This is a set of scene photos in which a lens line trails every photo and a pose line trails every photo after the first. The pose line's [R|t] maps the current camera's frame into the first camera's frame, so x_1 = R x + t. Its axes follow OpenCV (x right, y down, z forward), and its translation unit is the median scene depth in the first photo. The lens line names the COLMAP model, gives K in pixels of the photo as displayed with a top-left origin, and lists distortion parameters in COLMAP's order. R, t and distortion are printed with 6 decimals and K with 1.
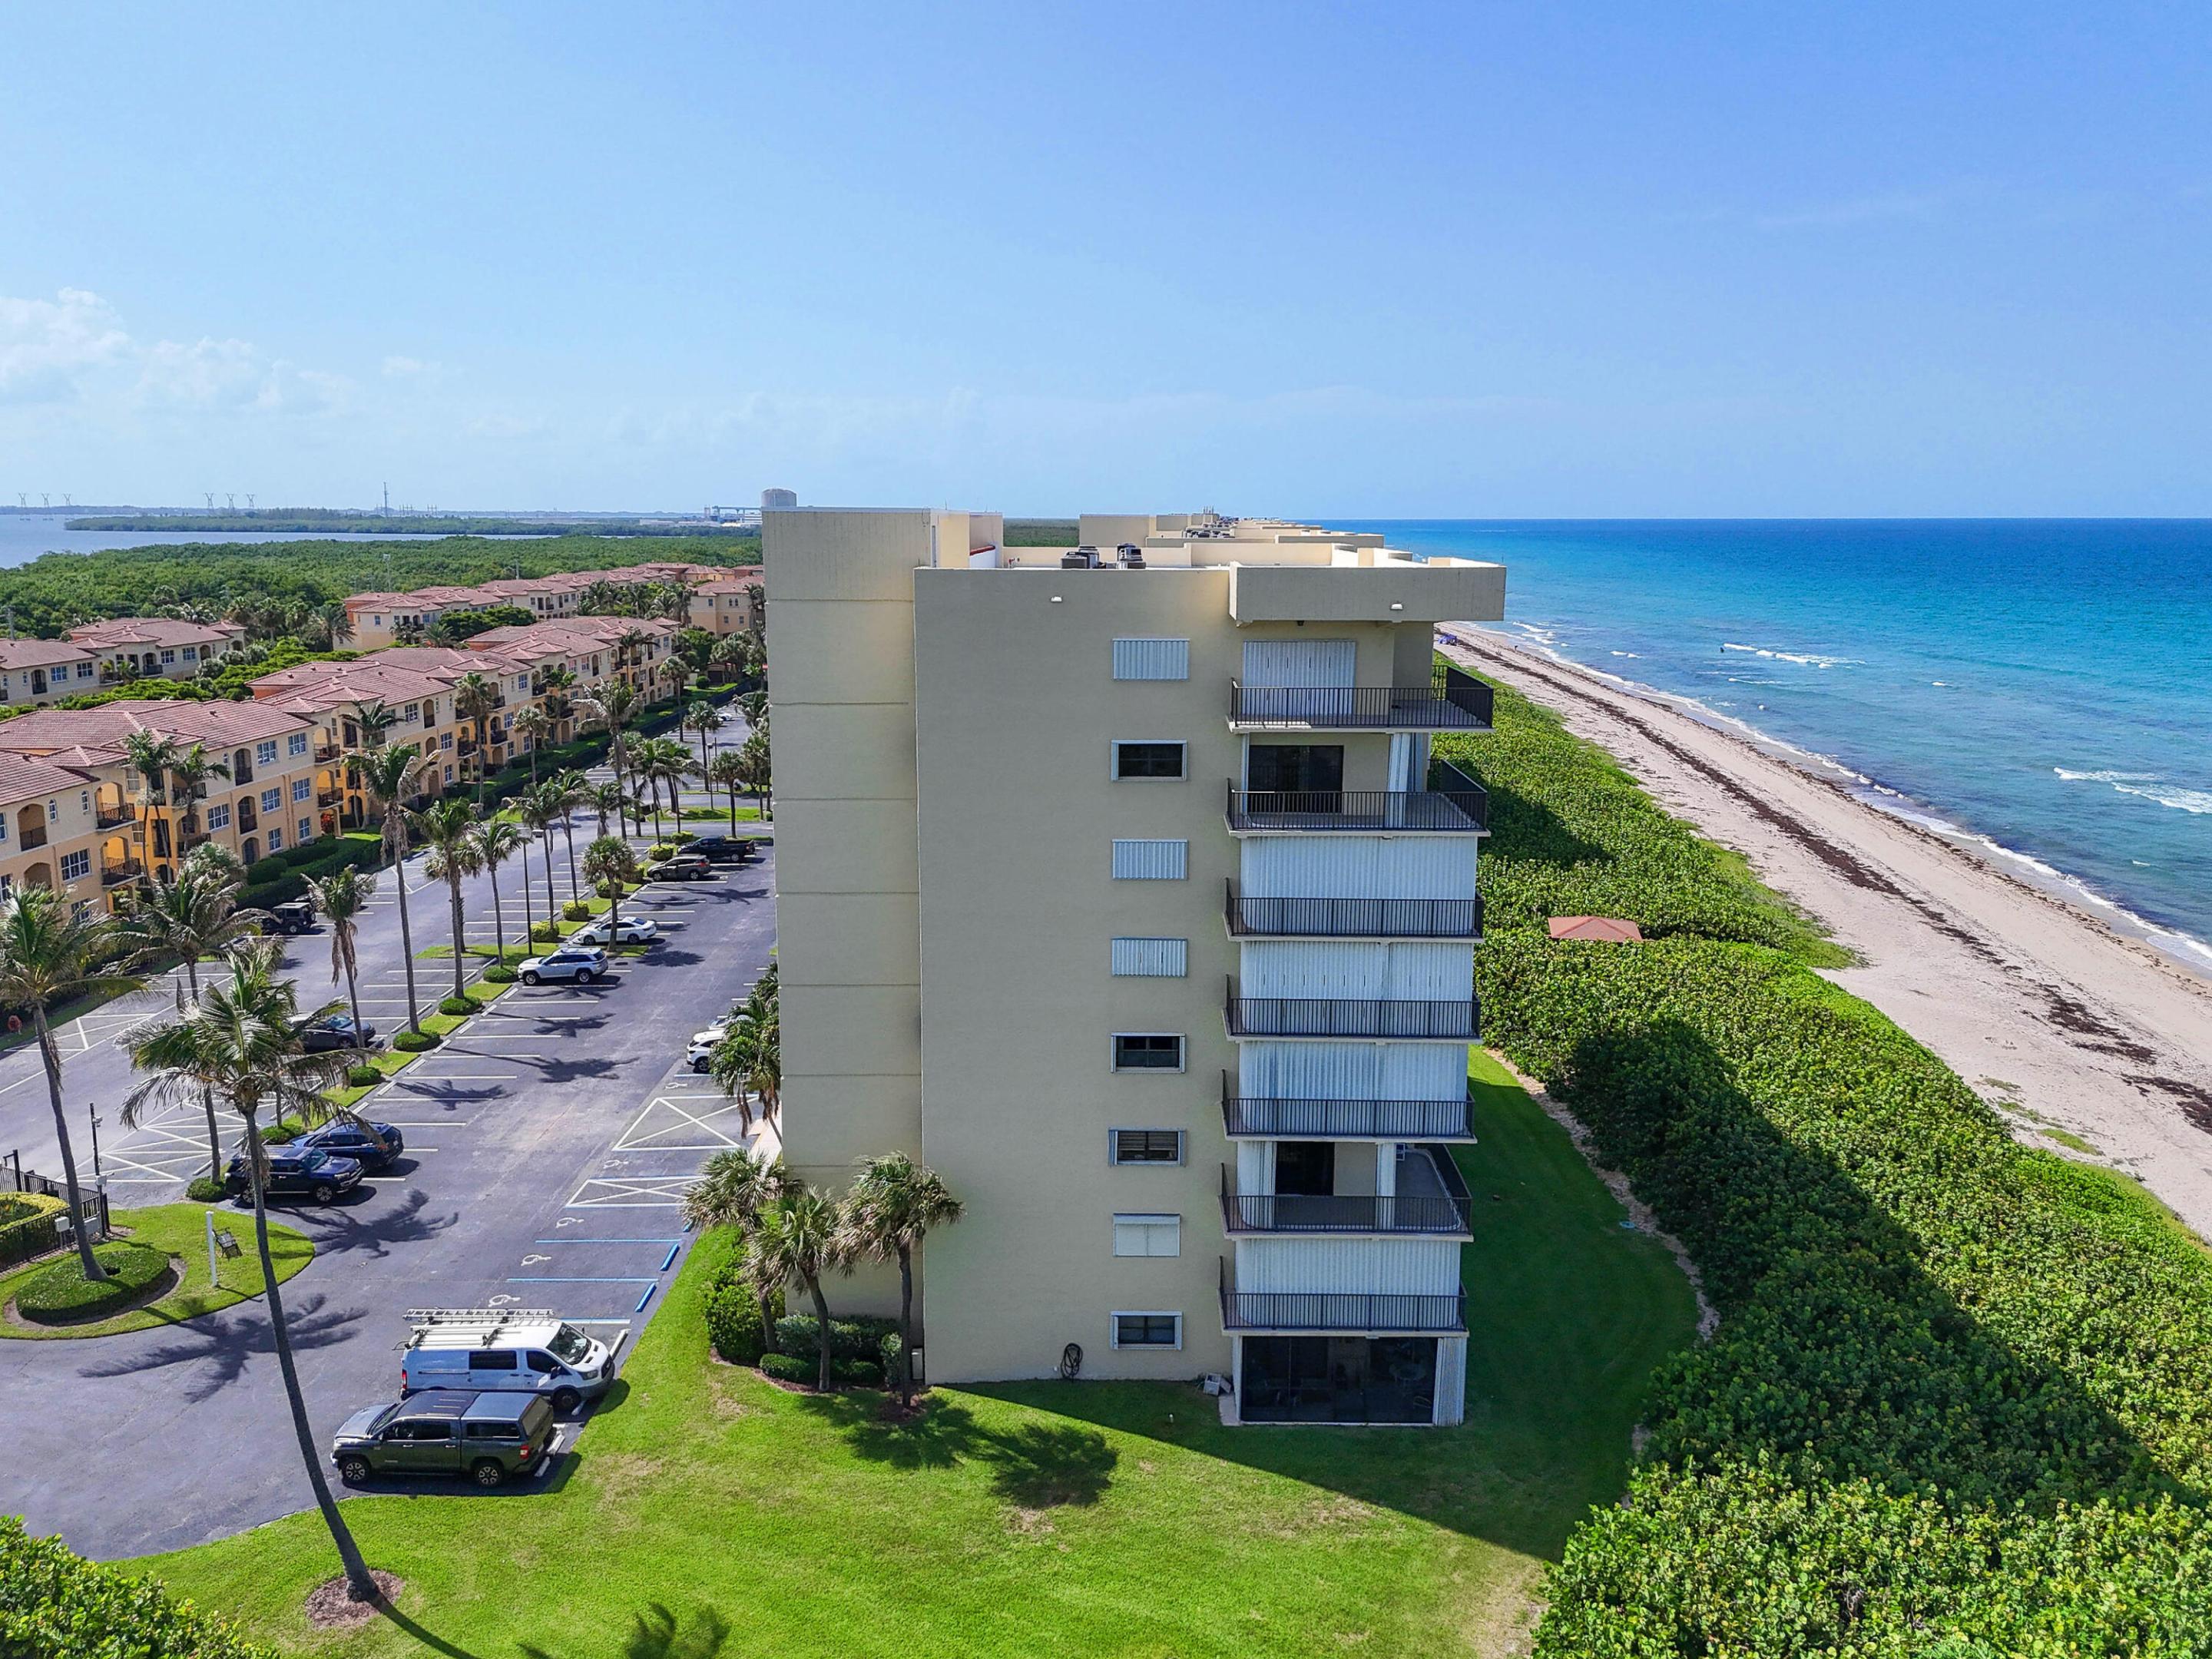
lens RADIAL K [[1636.1, 0, 1111.0], [0, 1636.1, 810.6], [0, 0, 1]] dist [0.094359, -0.086521]
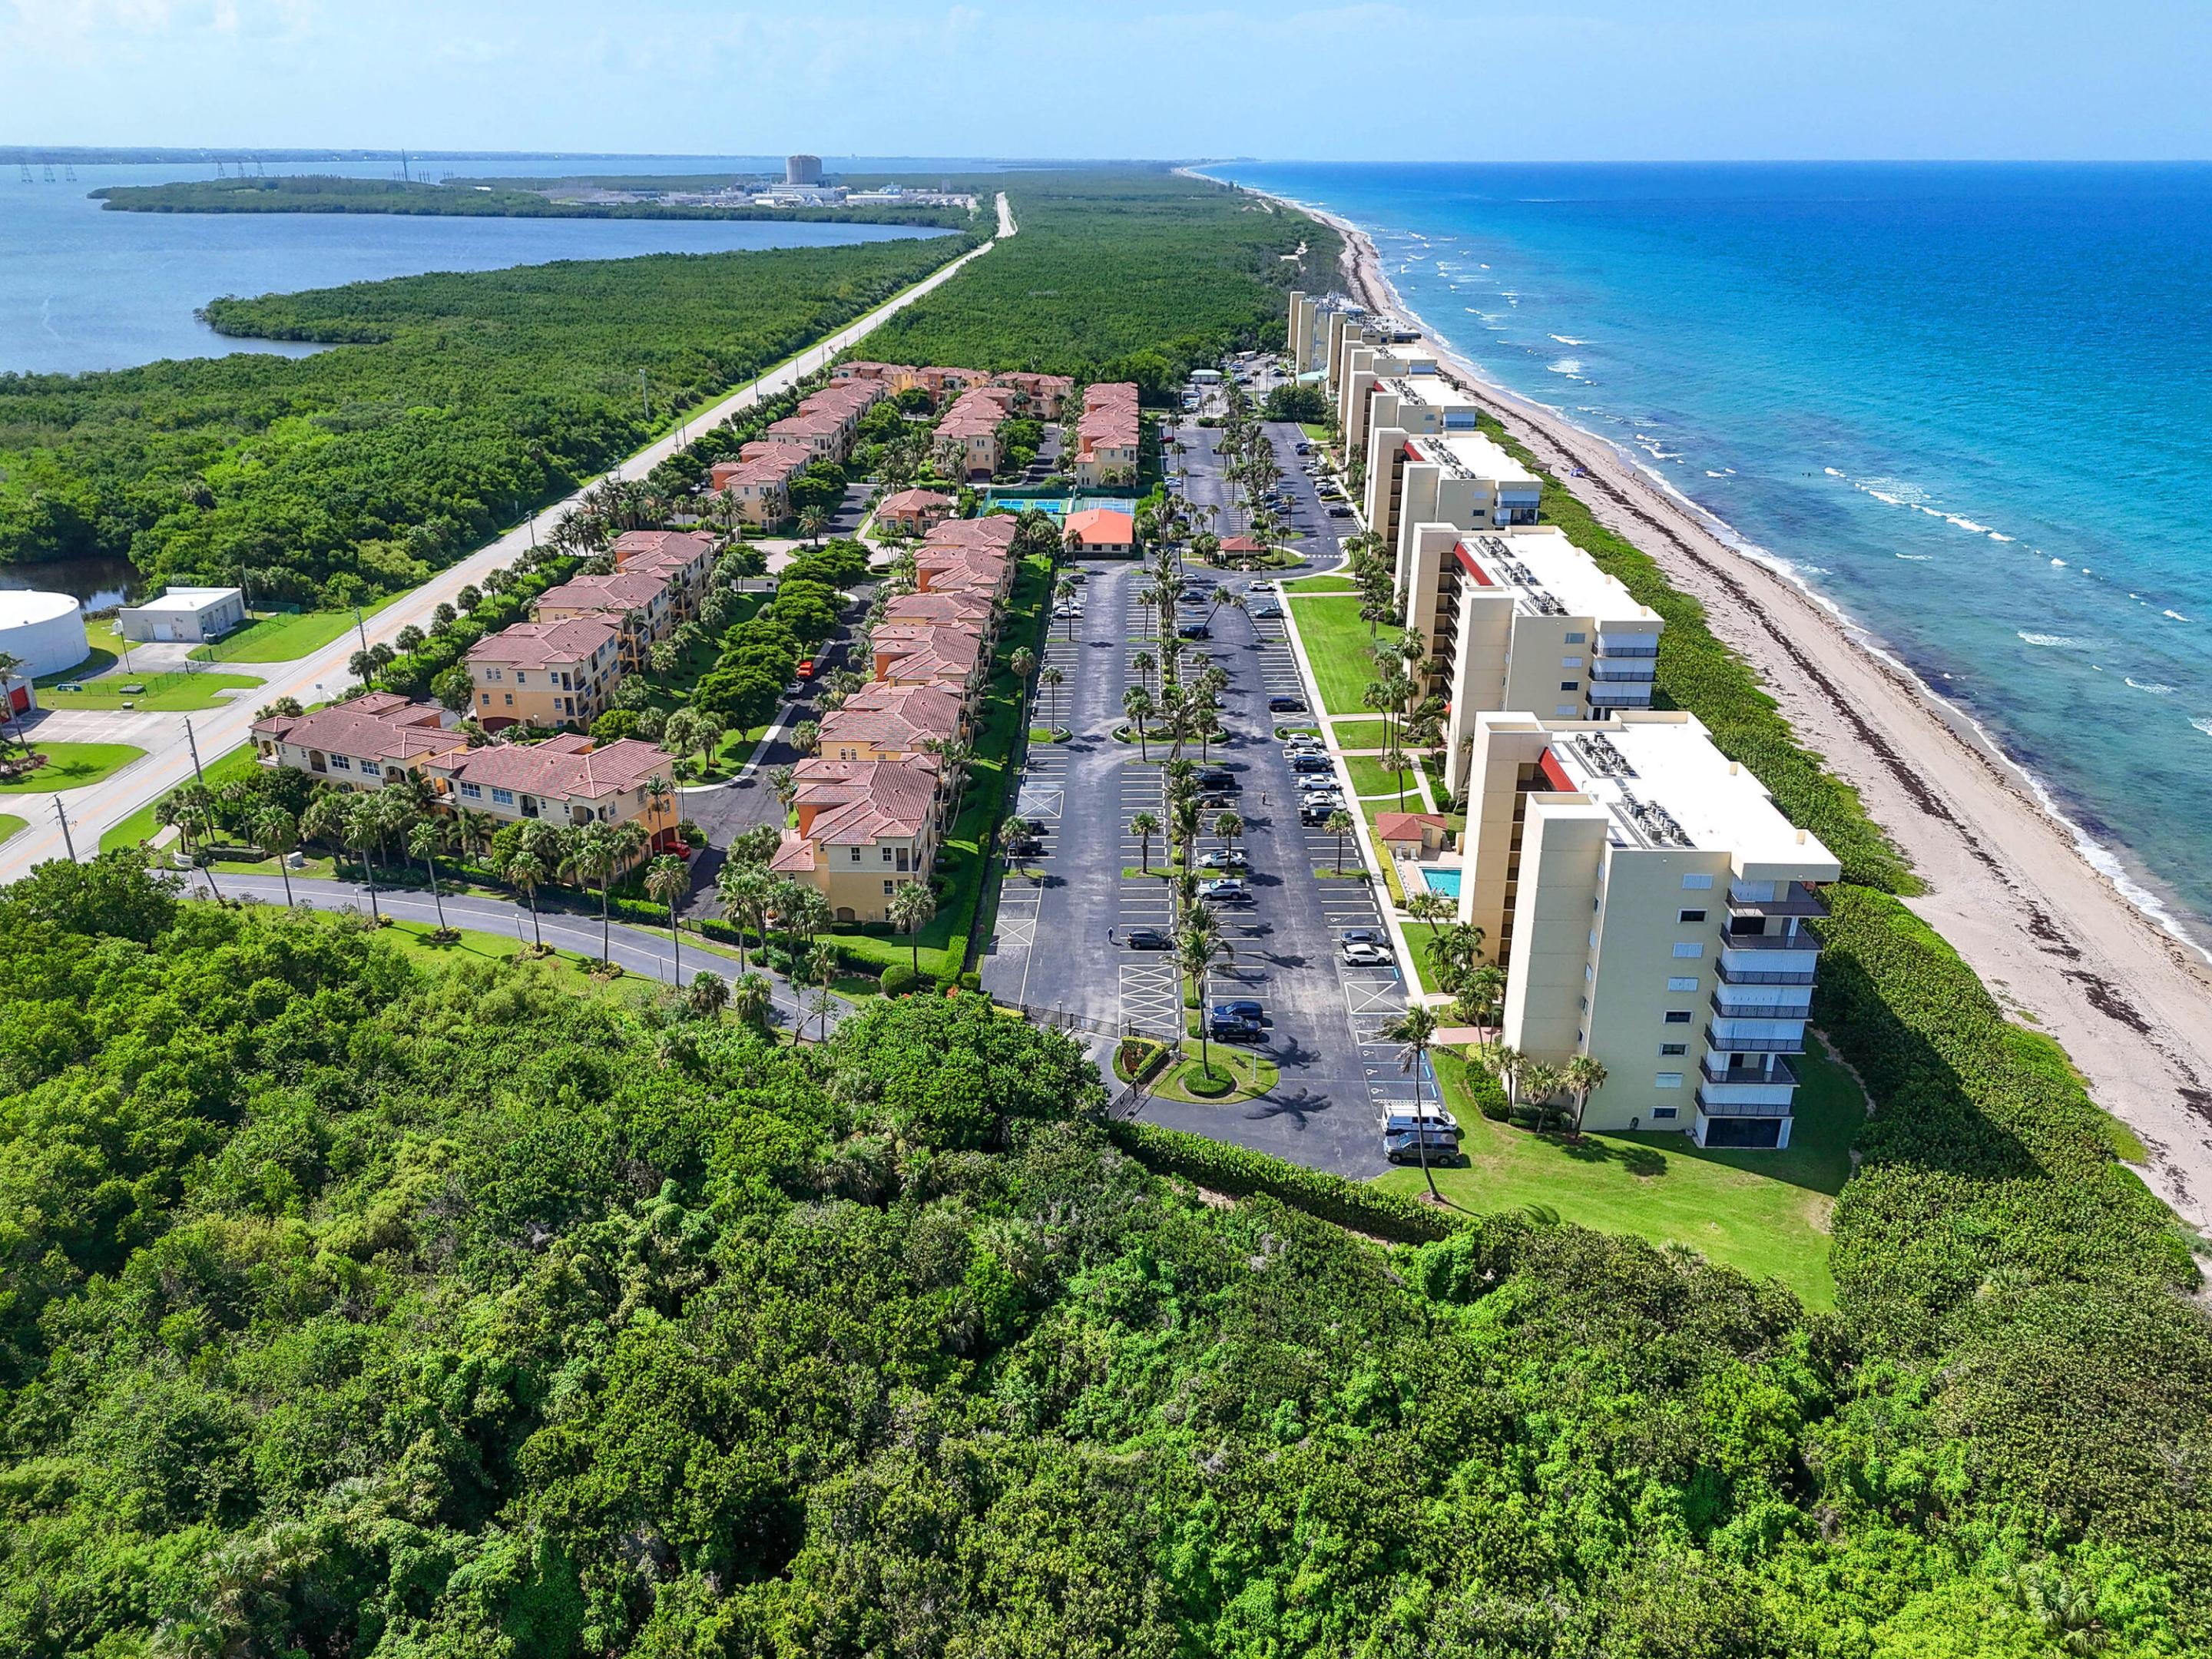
lens RADIAL K [[1636.1, 0, 1111.0], [0, 1636.1, 810.6], [0, 0, 1]] dist [0.094359, -0.086521]
pose [[0.999983, 0.003052, -0.004977, -0.863418], [-0.002008, 0.980265, 0.197678, -0.692585], [0.005482, -0.197664, 0.980254, -1.531934]]
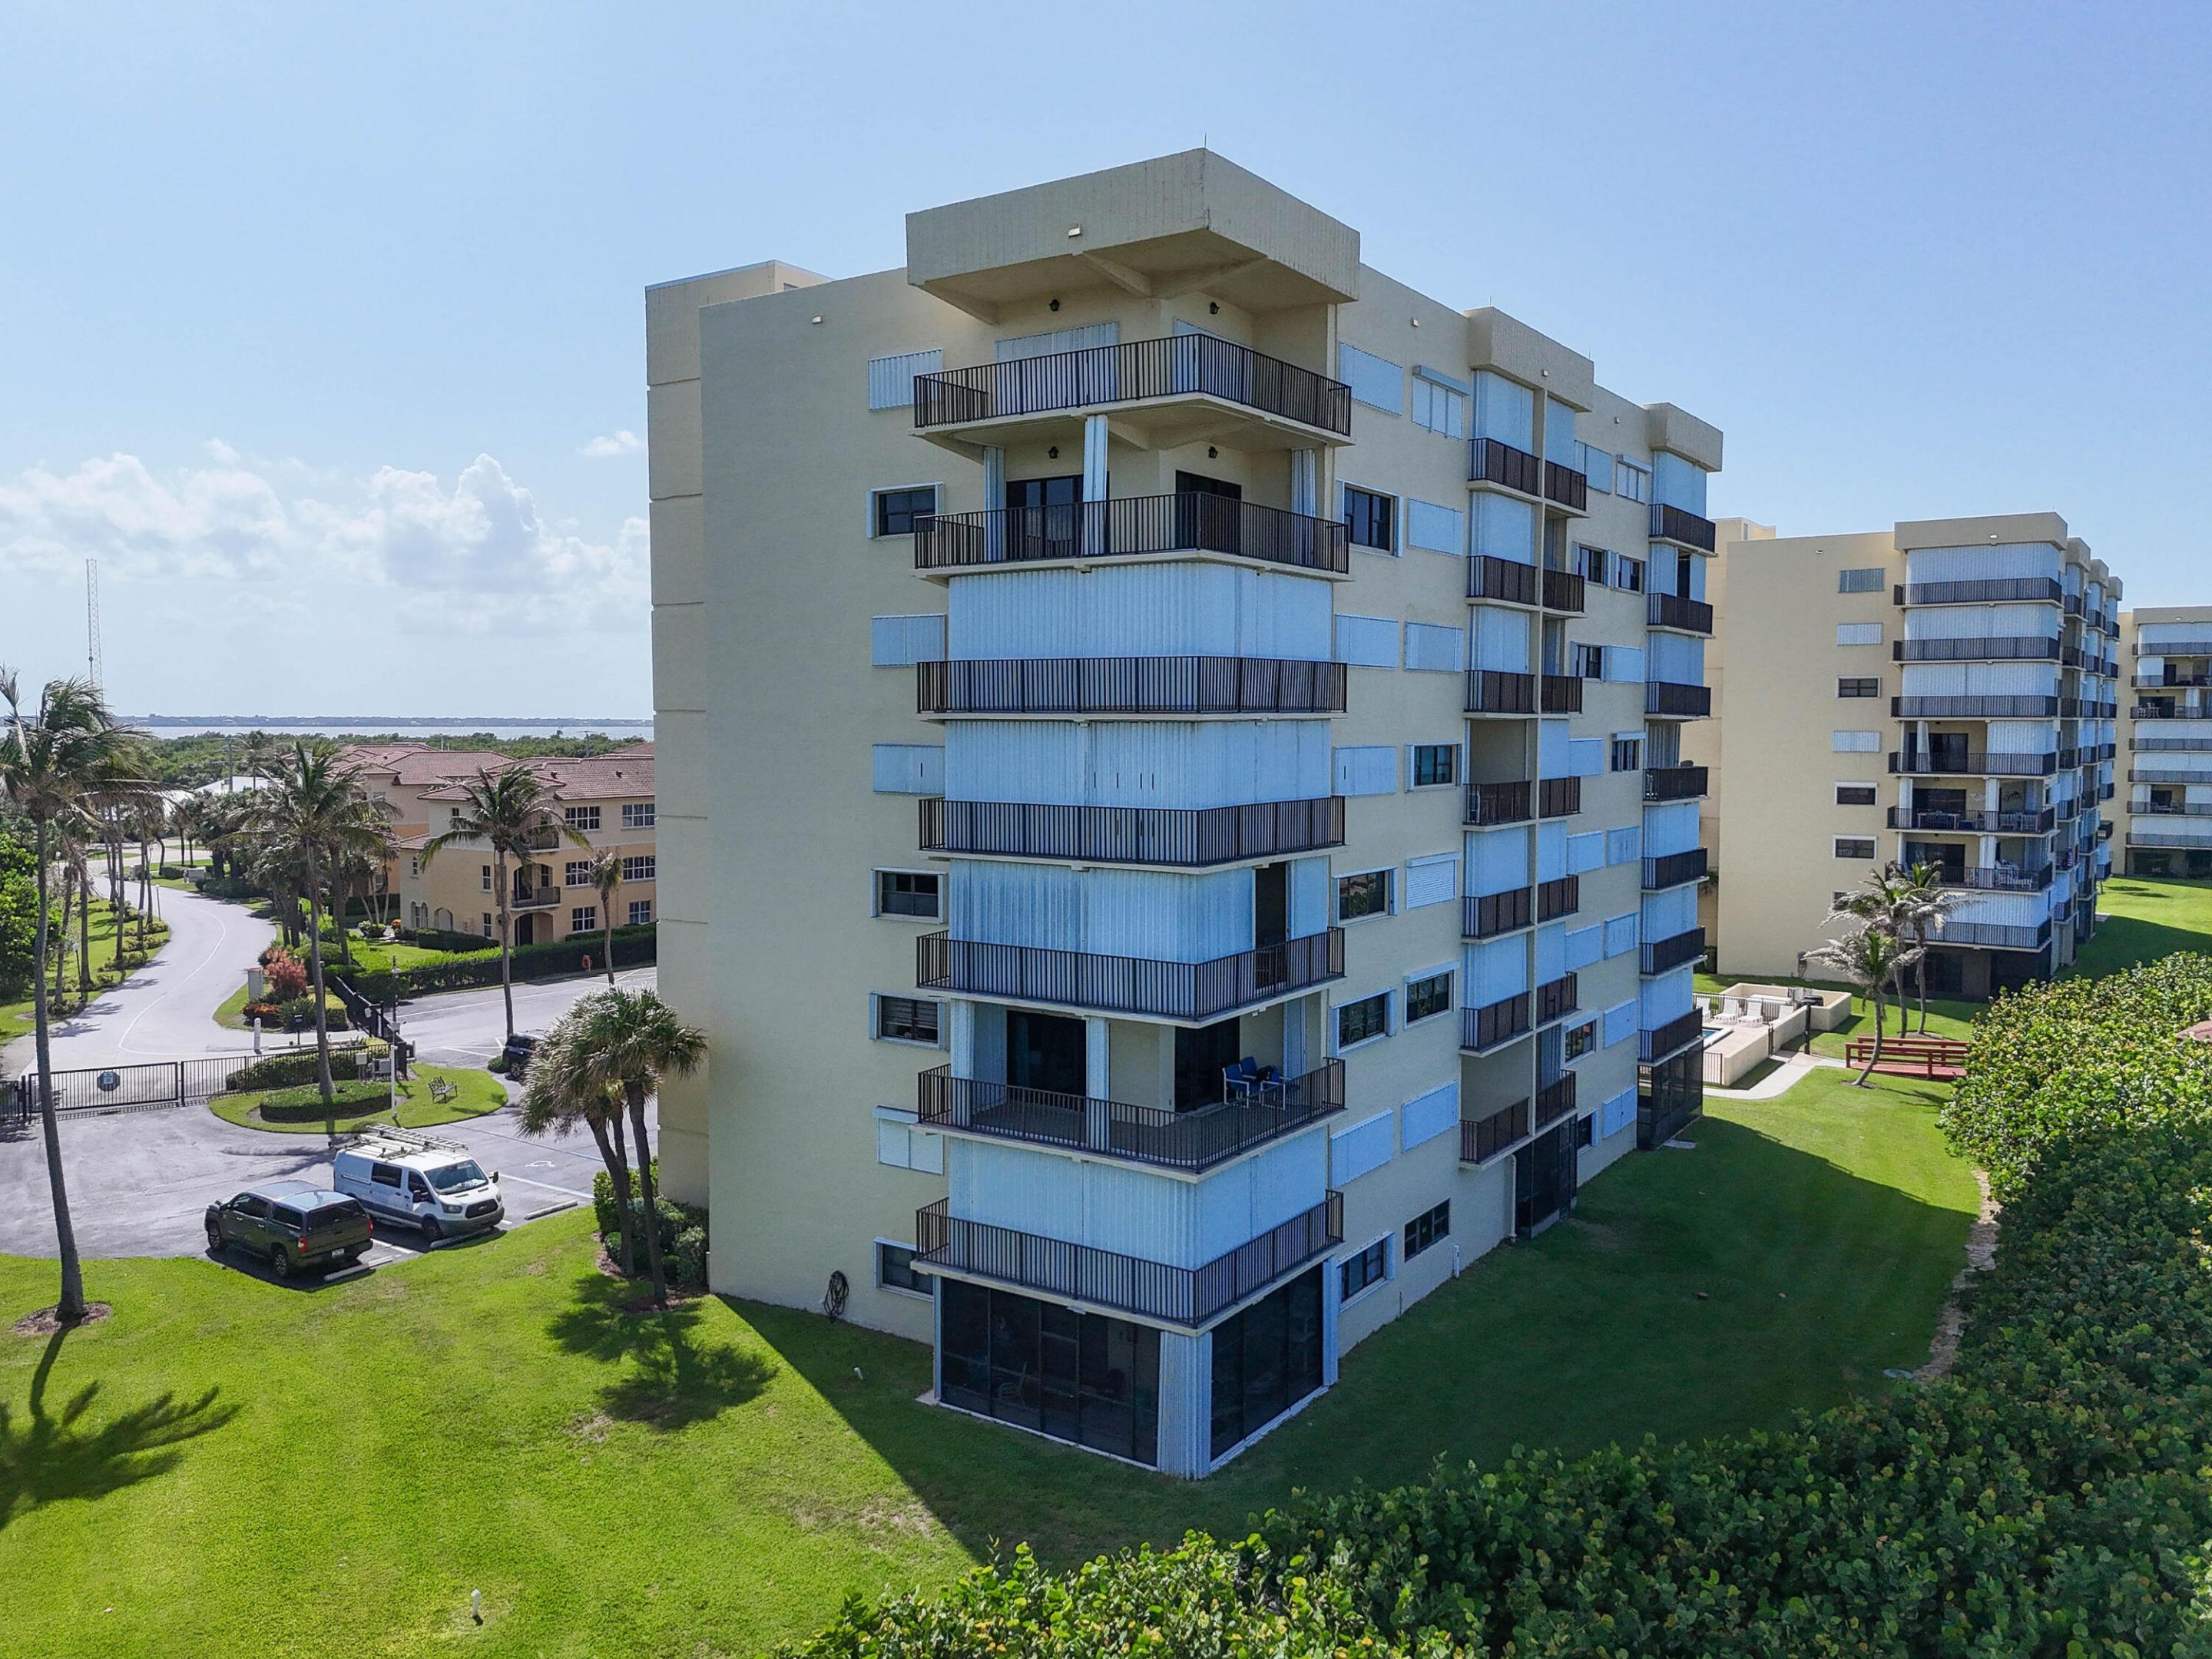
lens RADIAL K [[1636.1, 0, 1111.0], [0, 1636.1, 810.6], [0, 0, 1]] dist [0.094359, -0.086521]
pose [[0.831104, 0.029175, -0.555351, 0.519402], [-0.099614, 0.990282, -0.097052, 0.169947], [0.547123, 0.135981, 0.825933, 0.394467]]
